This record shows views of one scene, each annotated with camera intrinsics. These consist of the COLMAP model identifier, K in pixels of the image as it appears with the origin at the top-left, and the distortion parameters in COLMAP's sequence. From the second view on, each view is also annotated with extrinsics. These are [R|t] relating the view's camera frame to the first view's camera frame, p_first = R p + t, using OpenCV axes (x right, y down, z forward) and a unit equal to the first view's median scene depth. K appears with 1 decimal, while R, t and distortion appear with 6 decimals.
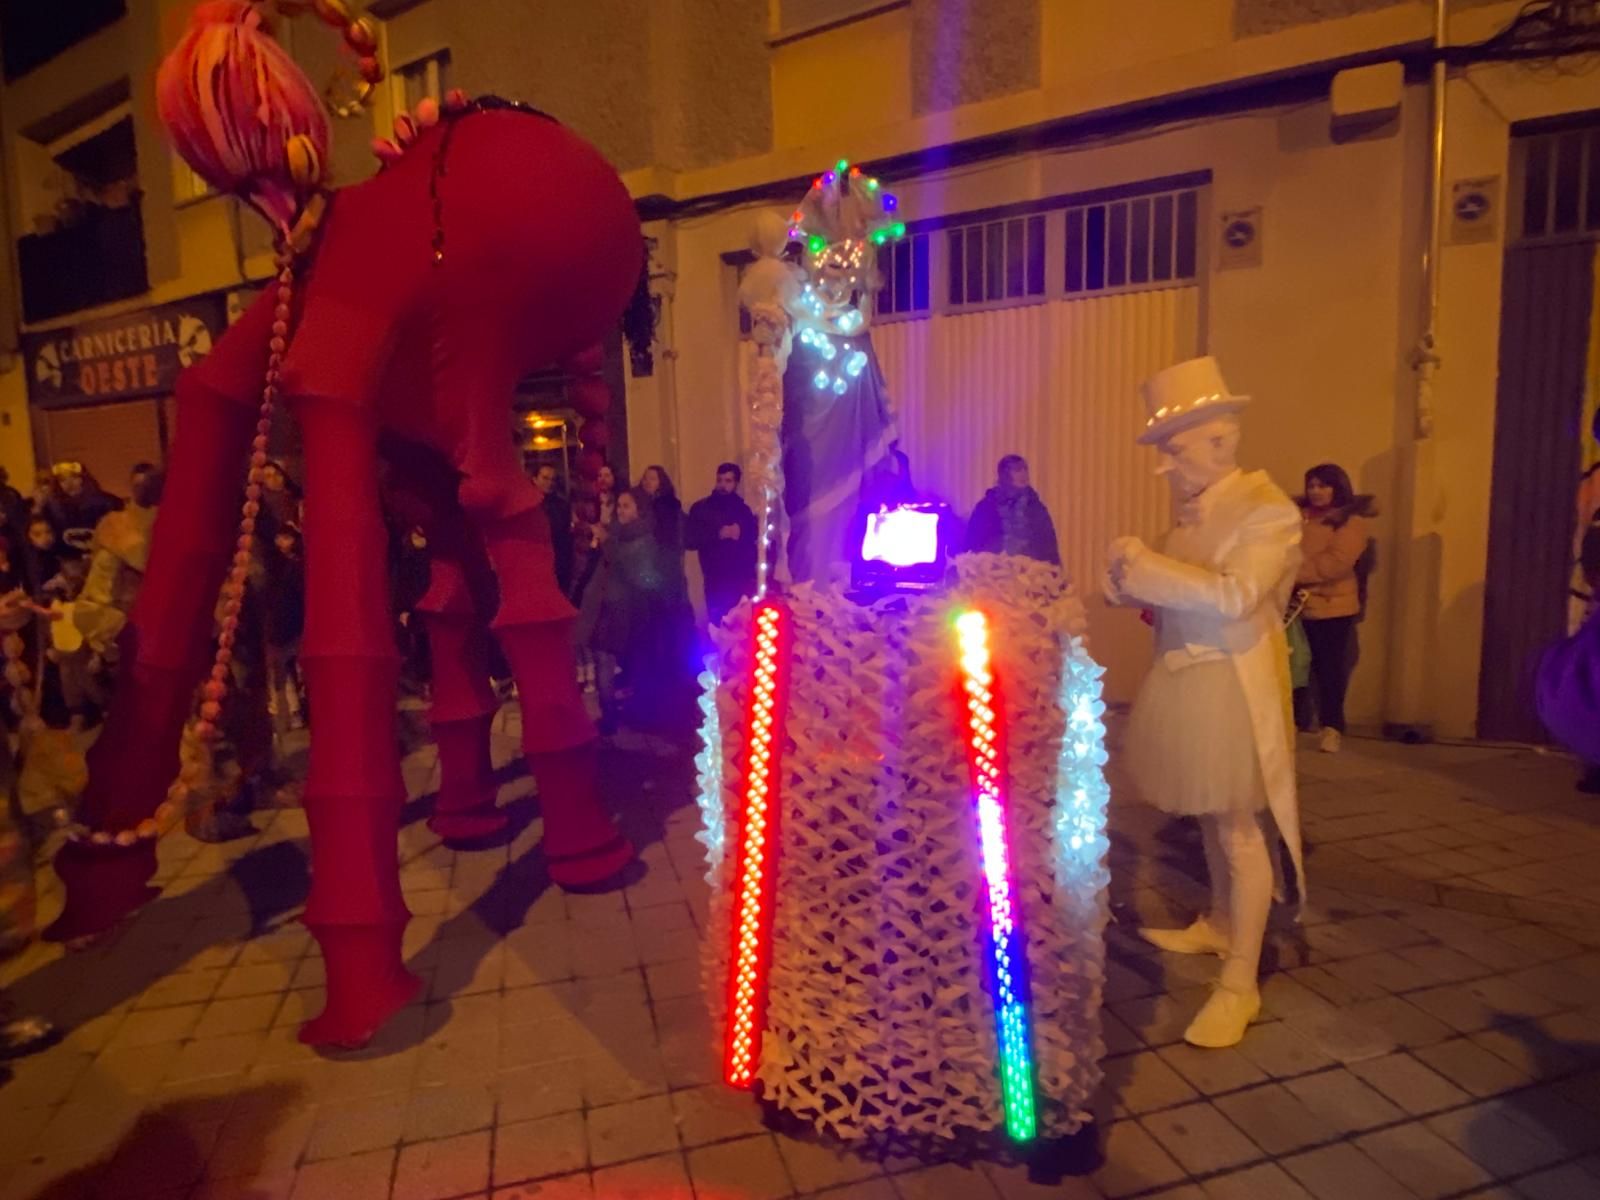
lens RADIAL K [[1192.5, 0, 800.0], [0, 1192.5, 600.0], [0, 0, 1]] dist [0.113792, -0.145822]
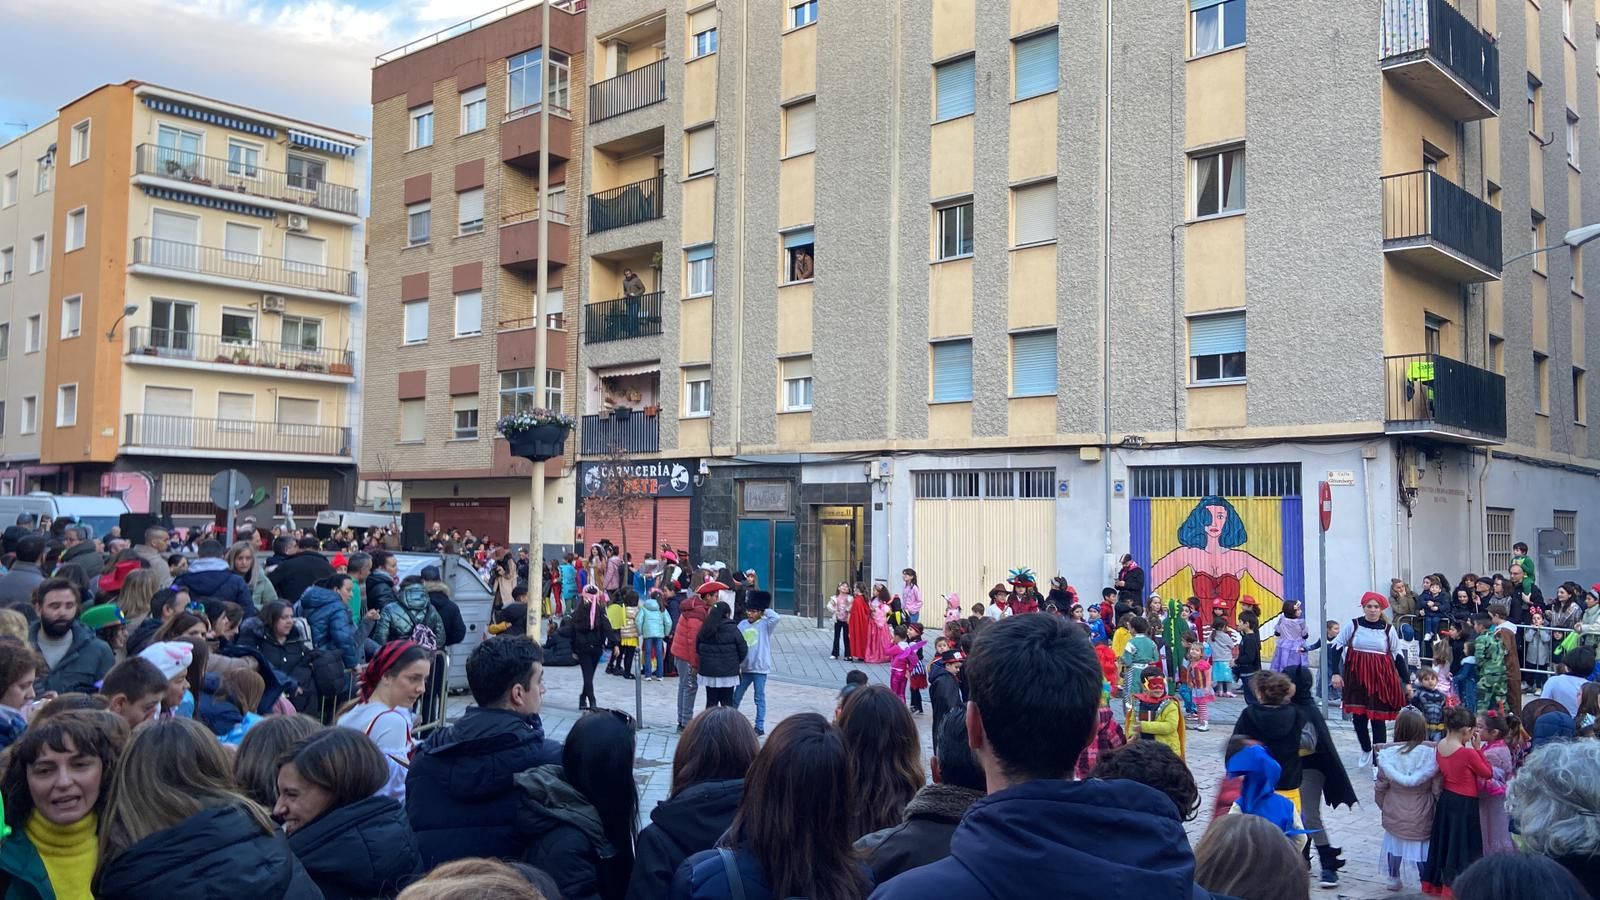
lens RADIAL K [[1292.4, 0, 800.0], [0, 1292.4, 450.0], [0, 0, 1]] dist [0.001291, 0.000122]
pose [[0.986239, 0.024143, -0.163555, 0.204750], [-0.047552, 0.988901, -0.140763, 0.119394], [0.158341, 0.146604, 0.976440, -2.346297]]
